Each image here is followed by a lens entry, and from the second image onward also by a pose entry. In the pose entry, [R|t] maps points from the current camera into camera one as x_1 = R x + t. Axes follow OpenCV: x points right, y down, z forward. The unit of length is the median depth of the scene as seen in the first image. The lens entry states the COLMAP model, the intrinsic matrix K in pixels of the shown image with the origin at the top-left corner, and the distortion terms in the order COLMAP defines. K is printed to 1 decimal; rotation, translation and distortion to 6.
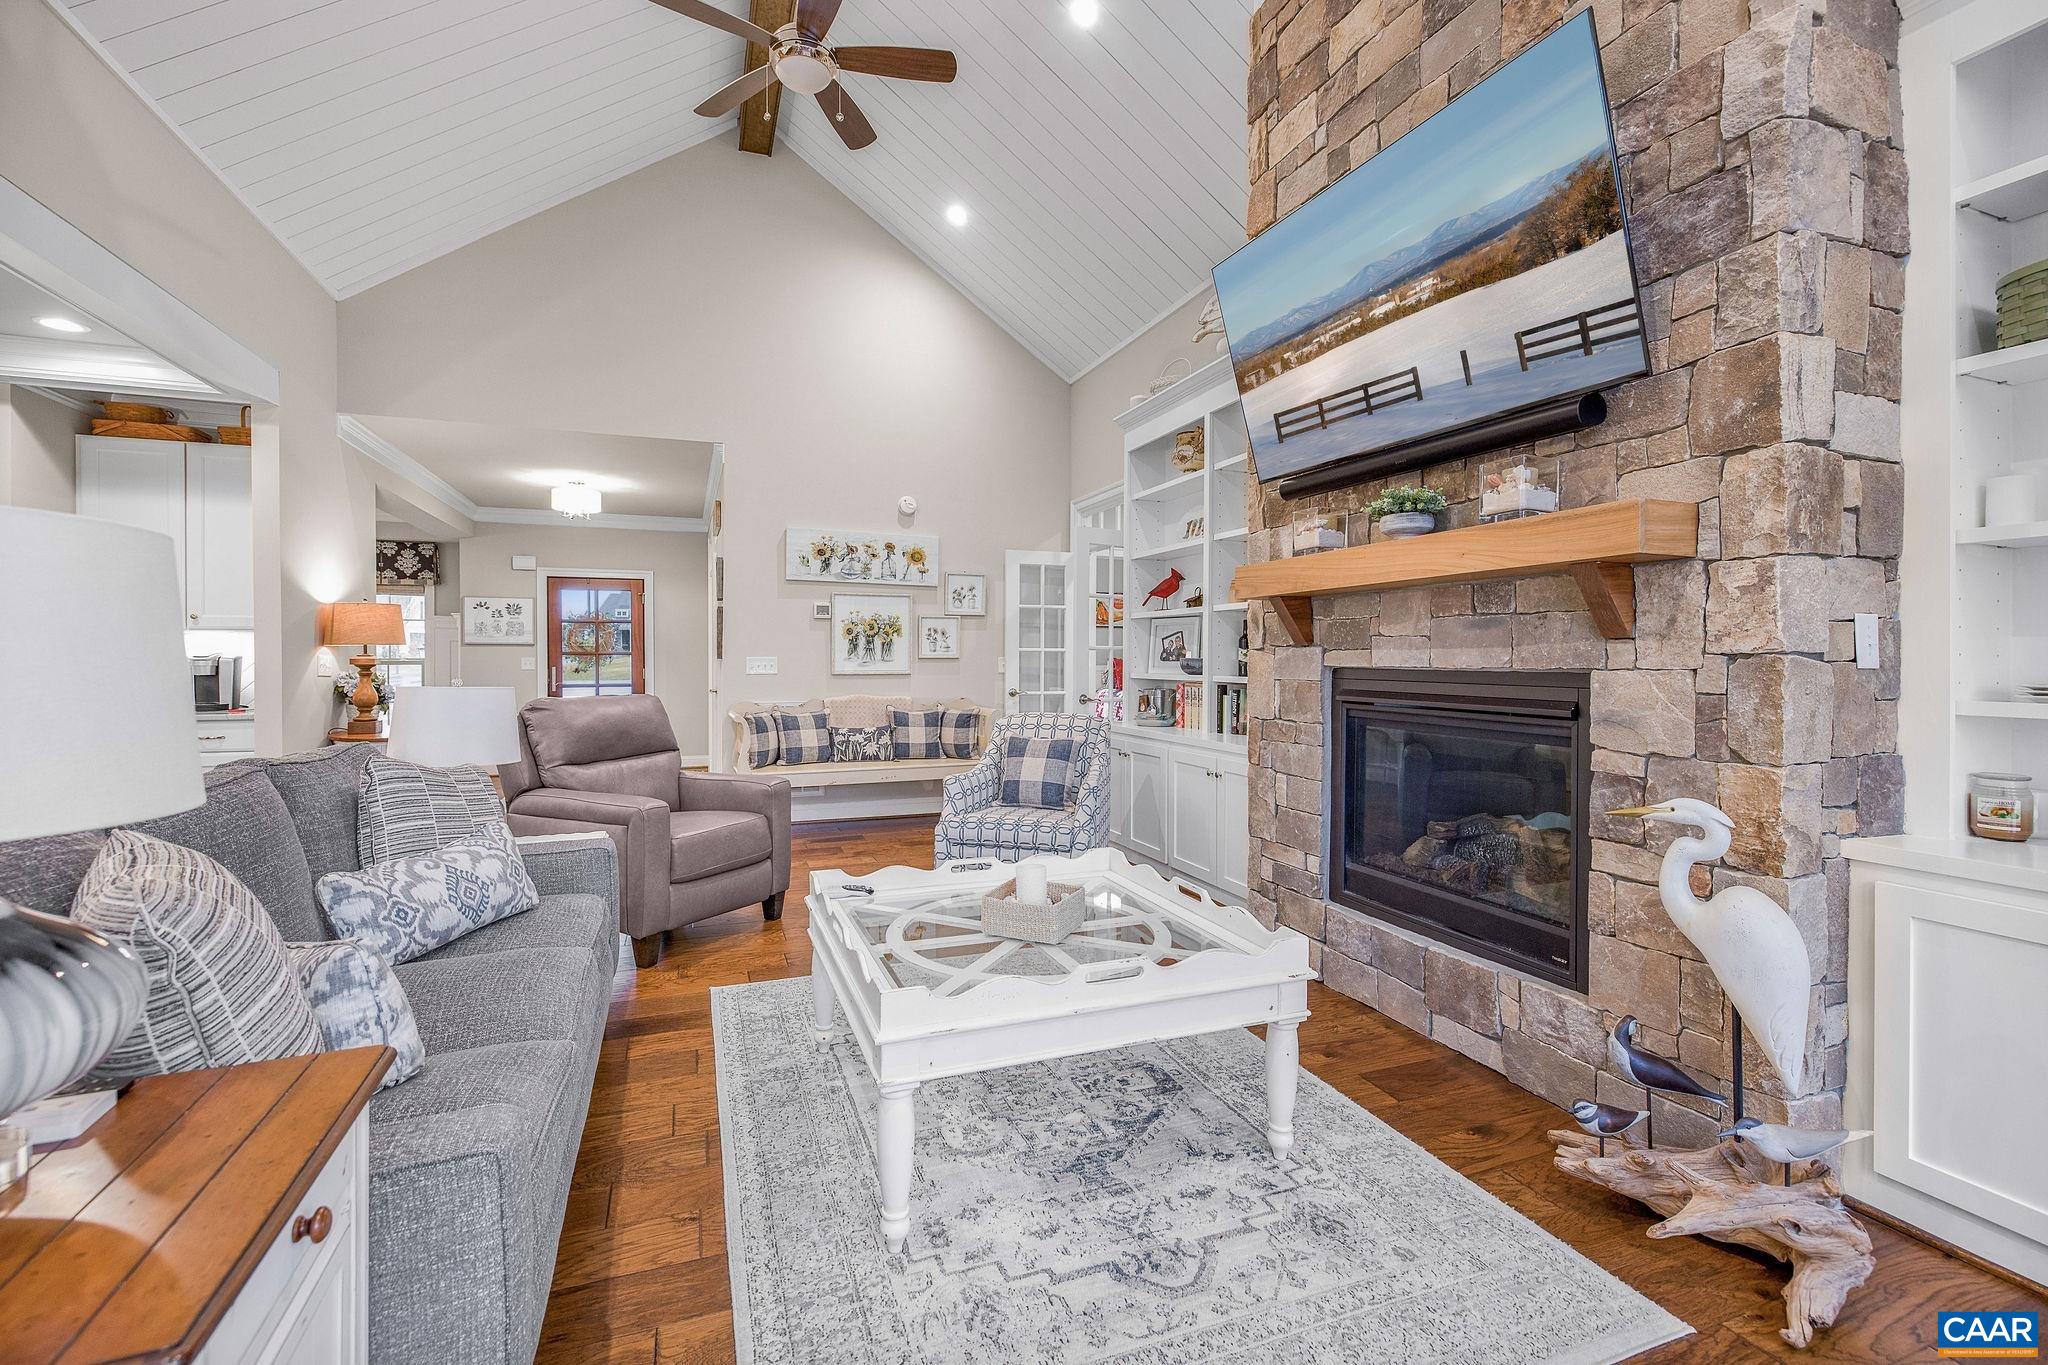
lens RADIAL K [[878.8, 0, 1023.1], [0, 878.8, 654.7], [0, 0, 1]] dist [0.000372, -0.000018]
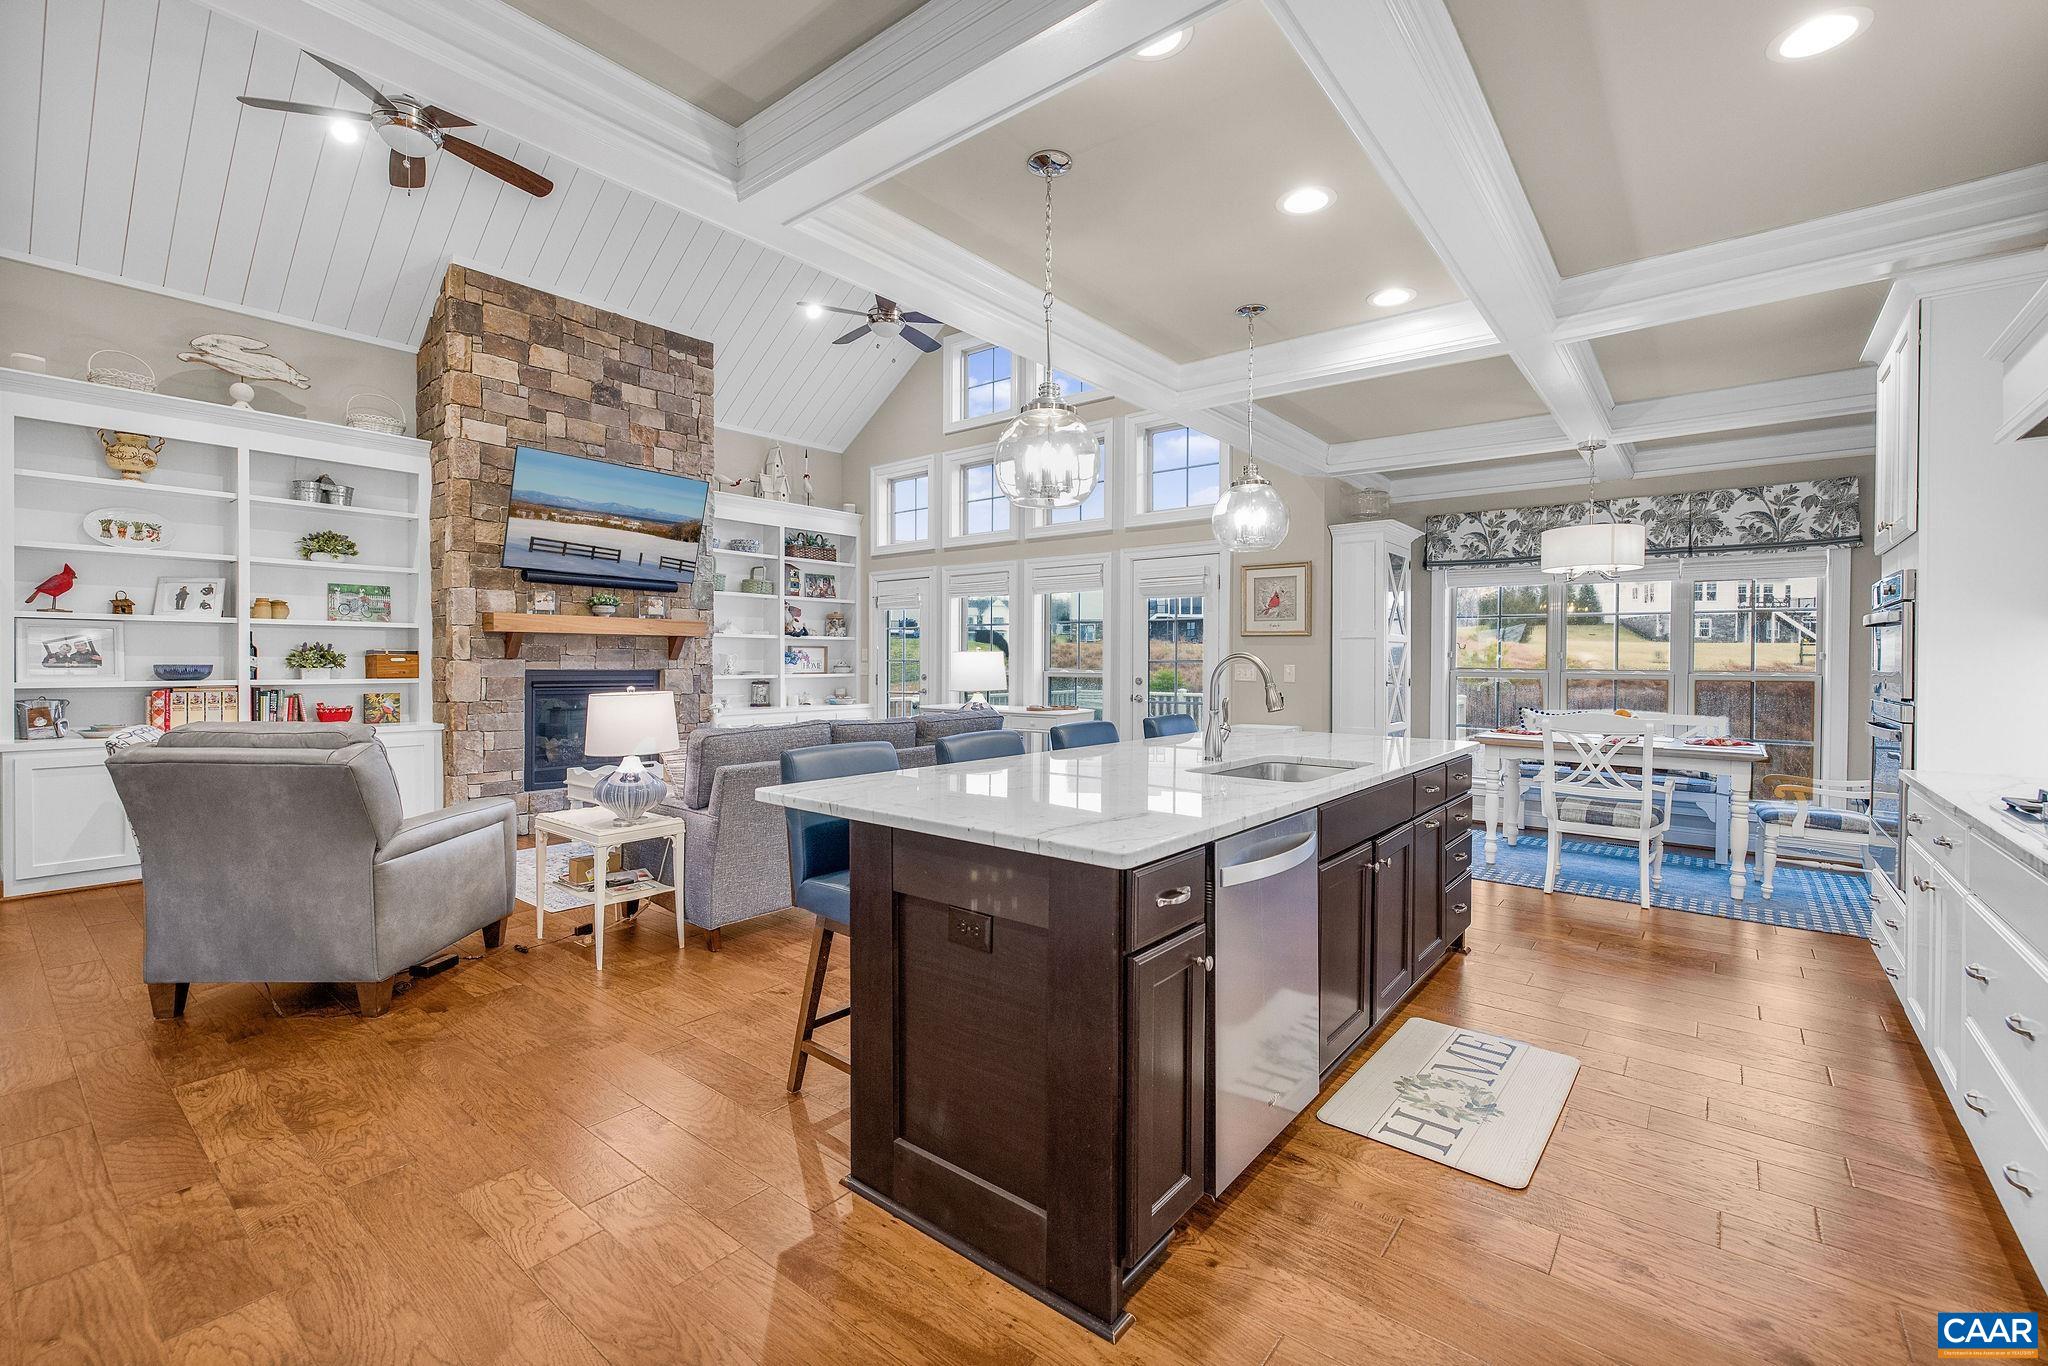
lens RADIAL K [[864.2, 0, 1022.3], [0, 864.2, 673.3], [0, 0, 1]] dist [0.005920, 0.000157]
pose [[-0.510194, -0.014482, 0.859937, -1.776293], [-0.008984, 0.999893, 0.011508, -0.009341], [-0.860012, -0.001855, -0.510270, 0.993878]]
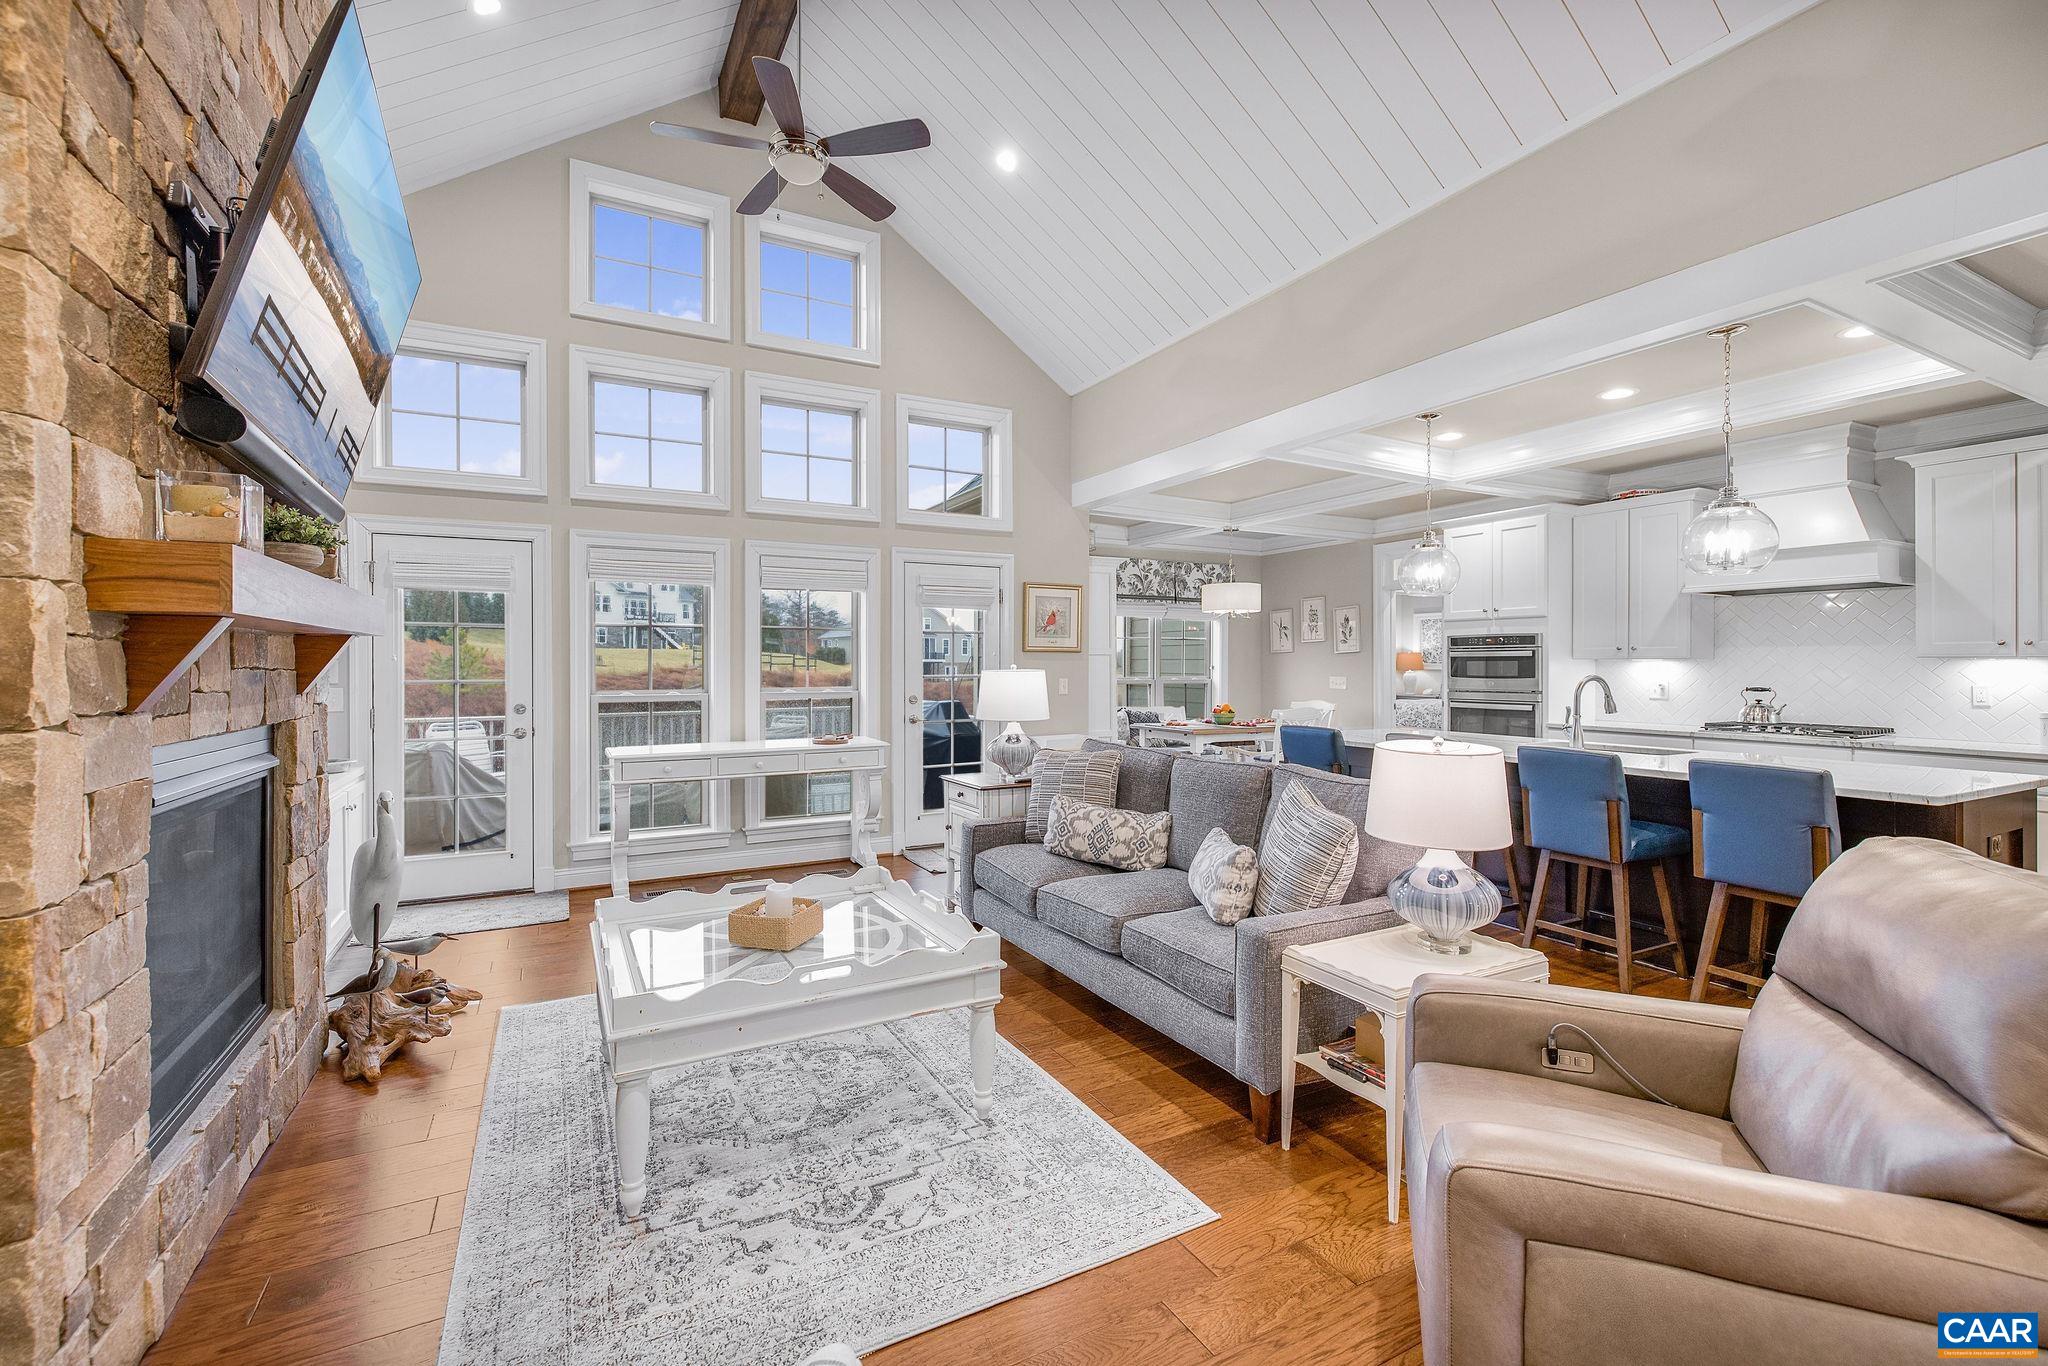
lens RADIAL K [[857.3, 0, 1017.5], [0, 857.3, 666.2], [0, 0, 1]] dist [0.000035, -0.000222]
pose [[-0.992013, 0.002639, -0.126111, -0.115082], [0.003137, 0.999988, -0.003758, -0.032286], [0.126100, -0.004124, -0.992009, 1.529527]]
